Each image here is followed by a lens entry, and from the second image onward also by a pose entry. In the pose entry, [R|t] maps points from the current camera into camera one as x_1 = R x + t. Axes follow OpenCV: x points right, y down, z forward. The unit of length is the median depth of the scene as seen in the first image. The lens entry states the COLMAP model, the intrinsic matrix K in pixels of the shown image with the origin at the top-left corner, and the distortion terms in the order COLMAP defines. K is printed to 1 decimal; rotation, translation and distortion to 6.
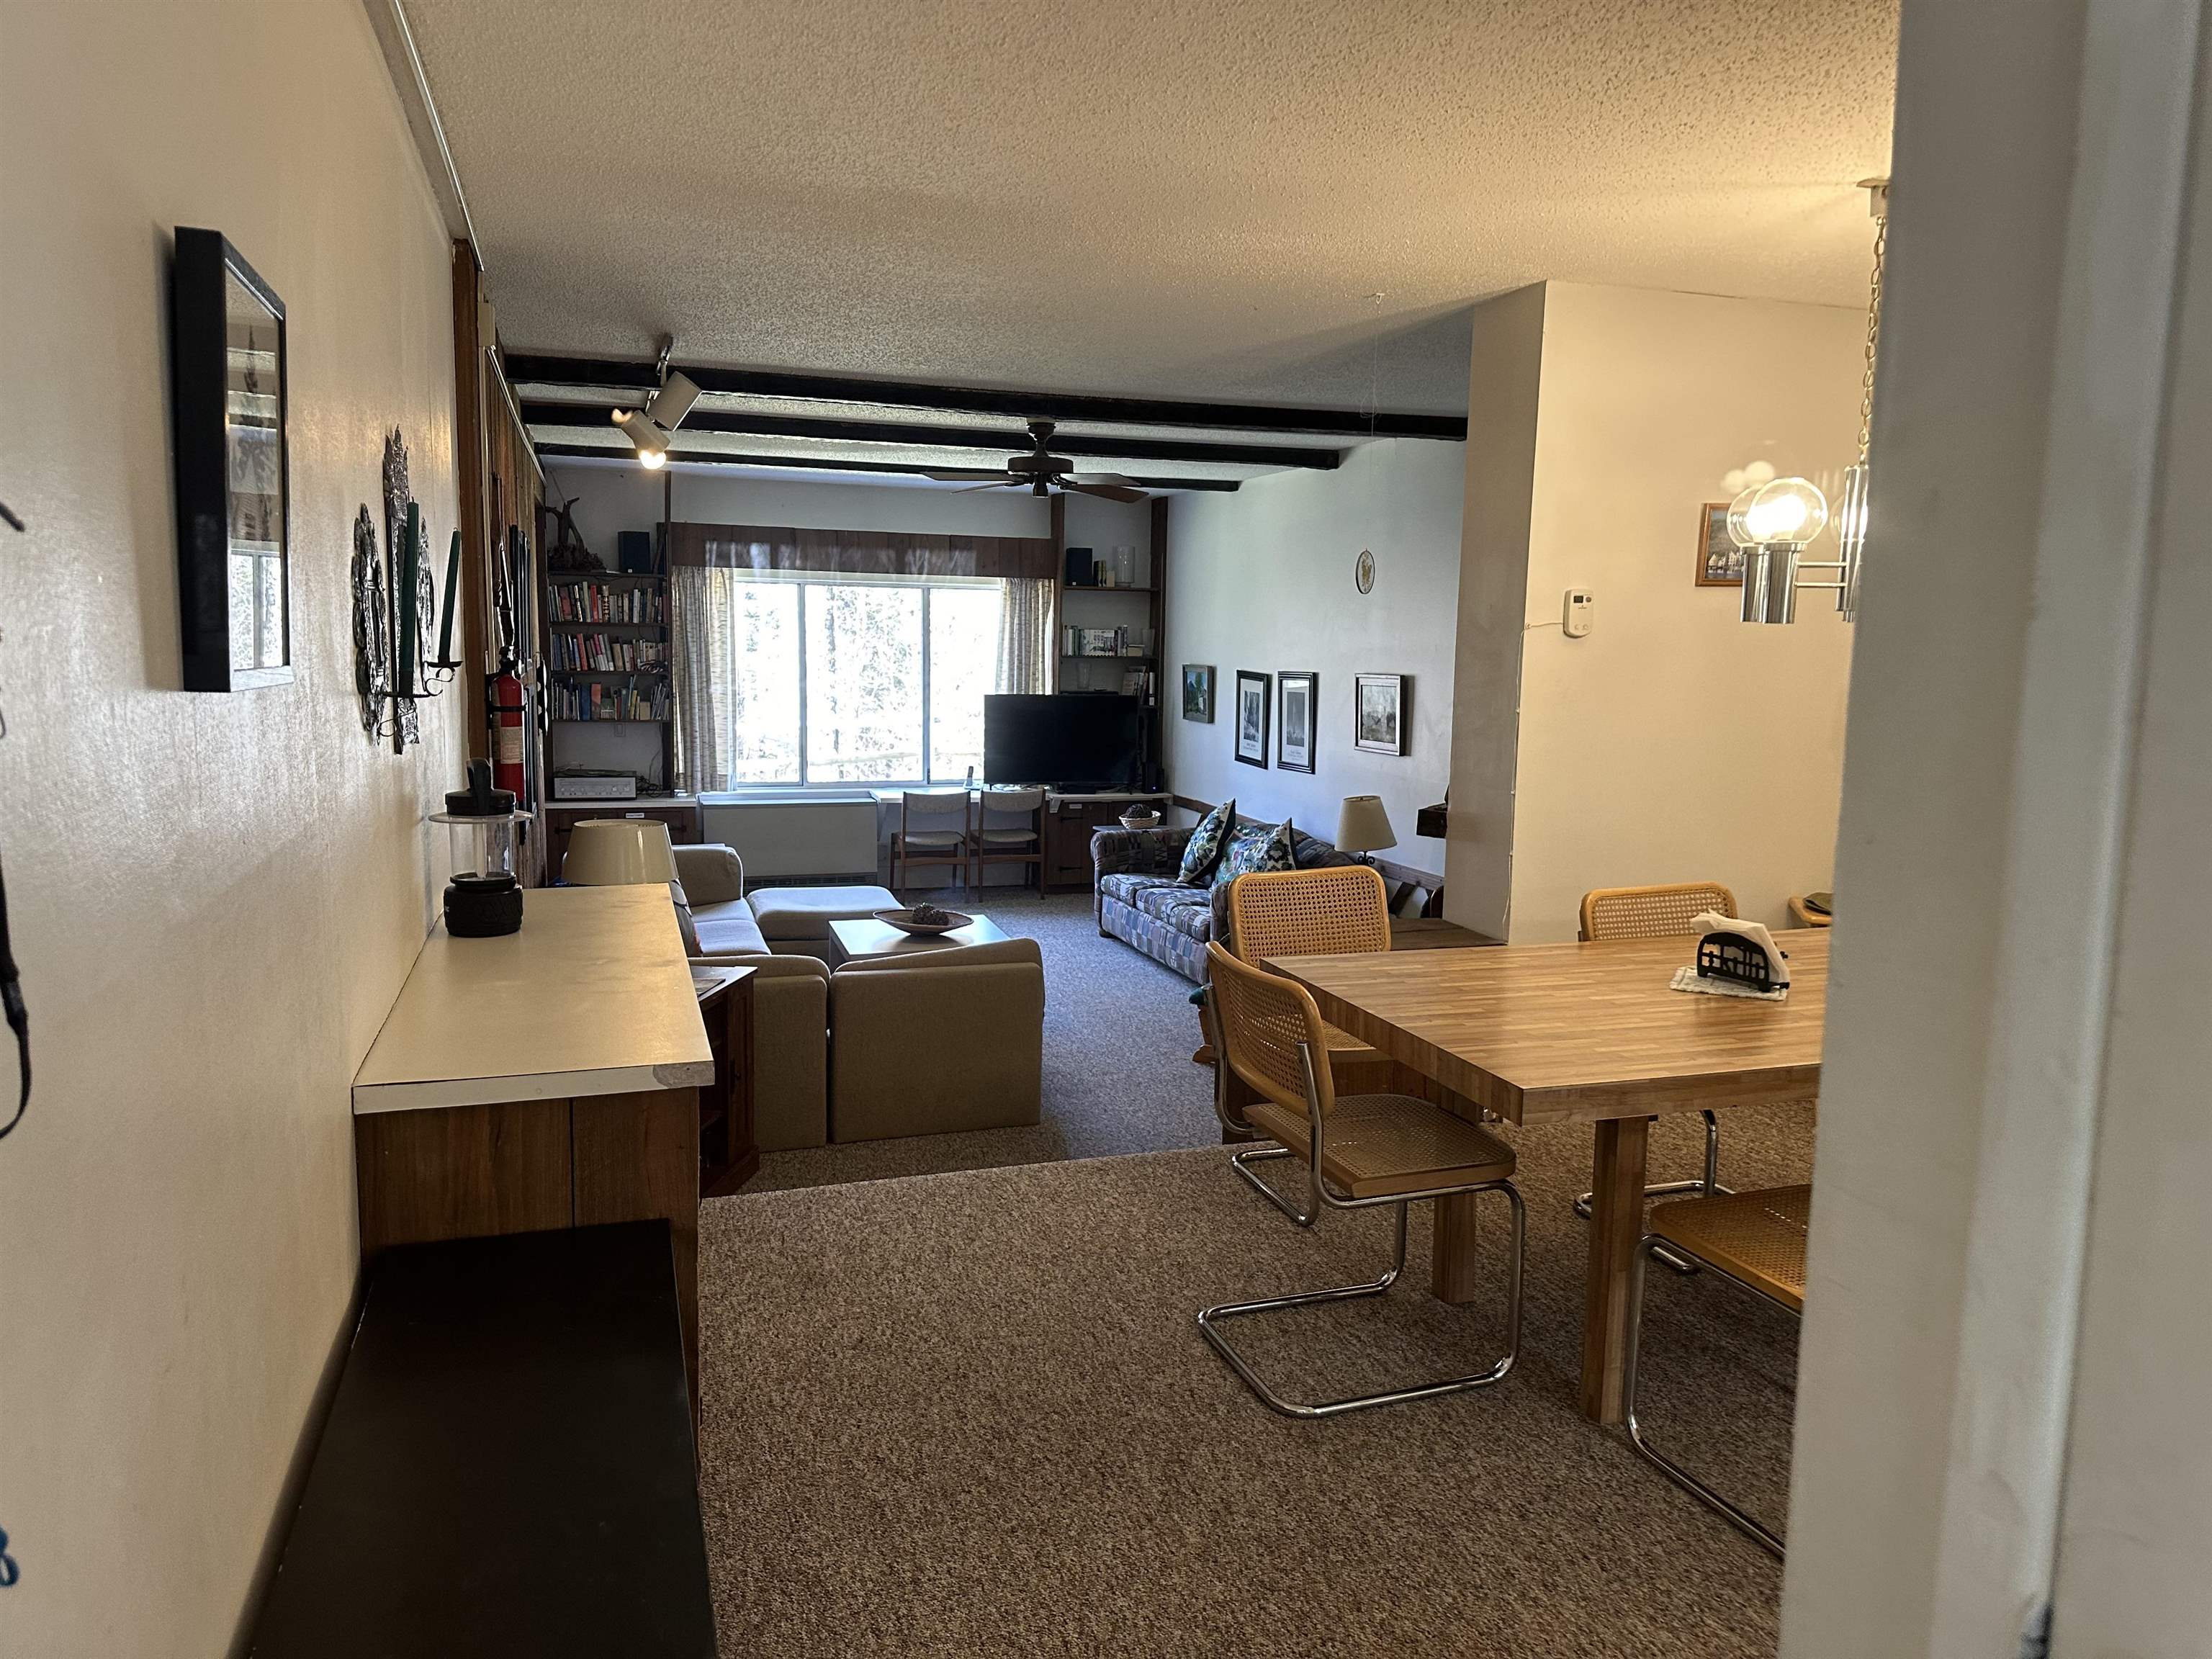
lens RADIAL K [[1569.6, 0, 1153.6], [0, 1569.6, 817.1], [0, 0, 1]] dist [0.030044, -0.002137]
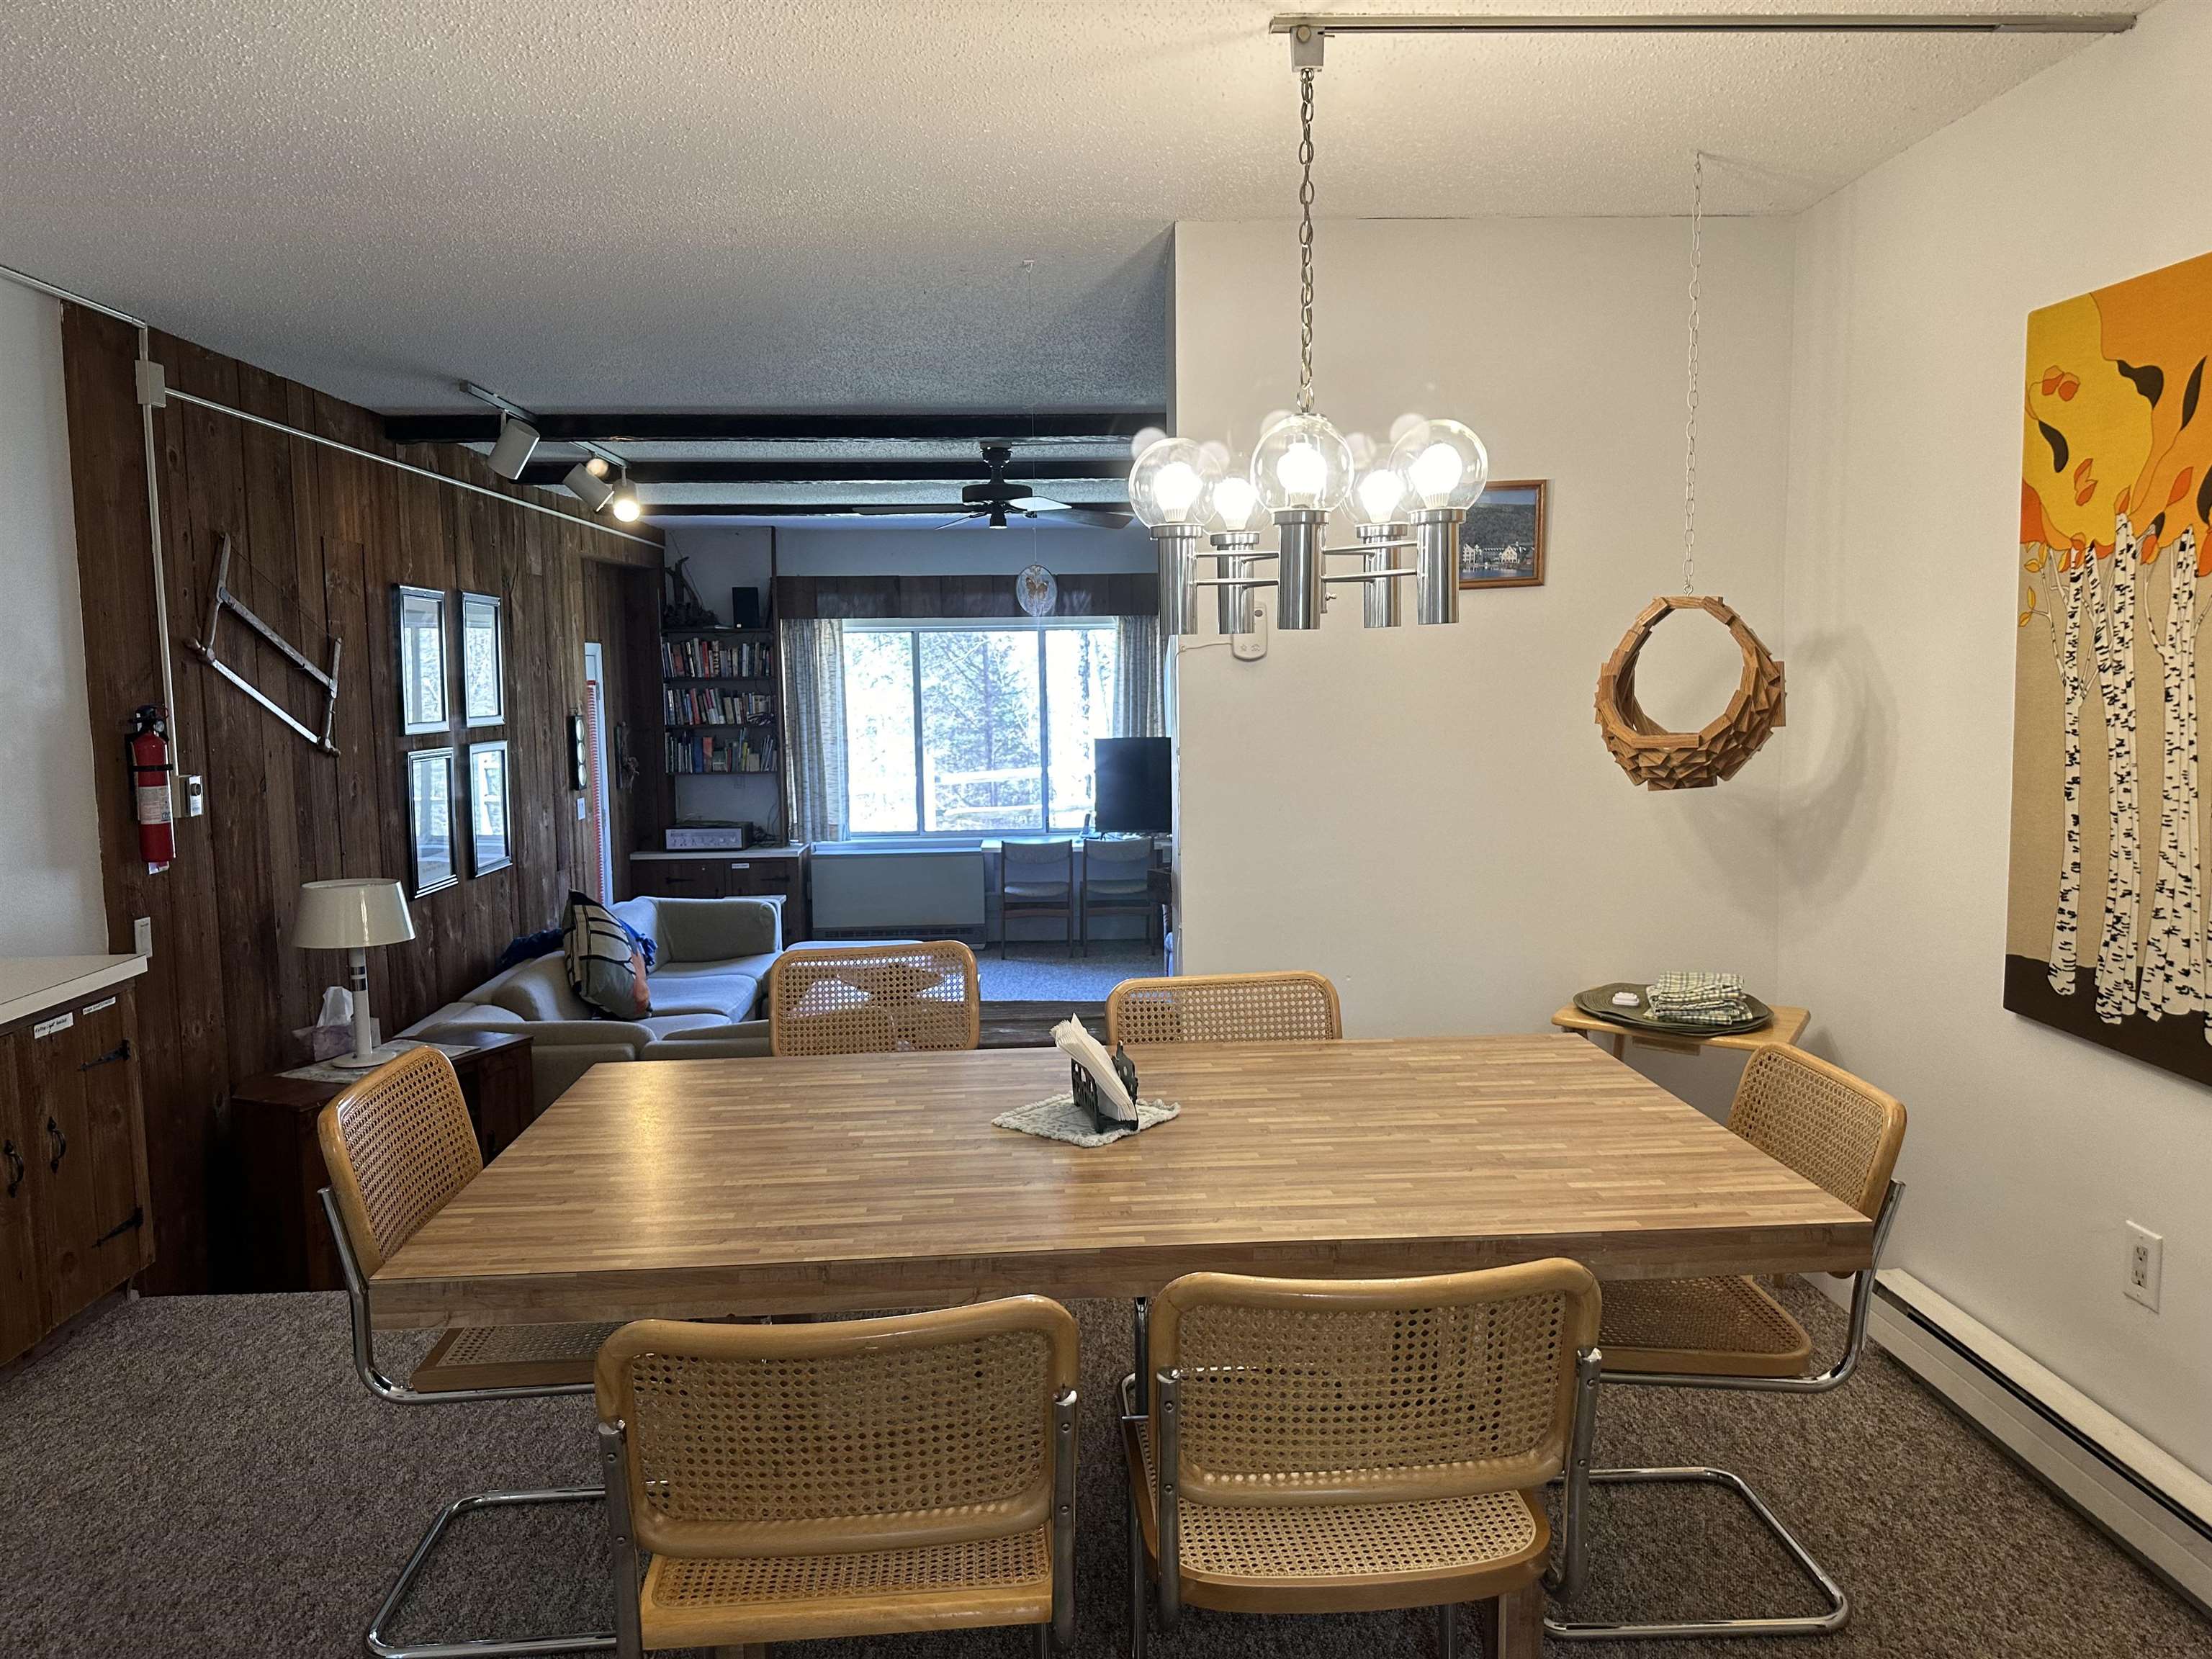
lens RADIAL K [[1569.6, 0, 1104.9], [0, 1569.6, 831.8], [0, 0, 1]] dist [0.030044, -0.002137]
pose [[0.958506, -0.005063, -0.285029, 0.182282], [0.000078, 0.999847, -0.017498, -0.004998], [0.285074, 0.016750, 0.958359, 0.092993]]
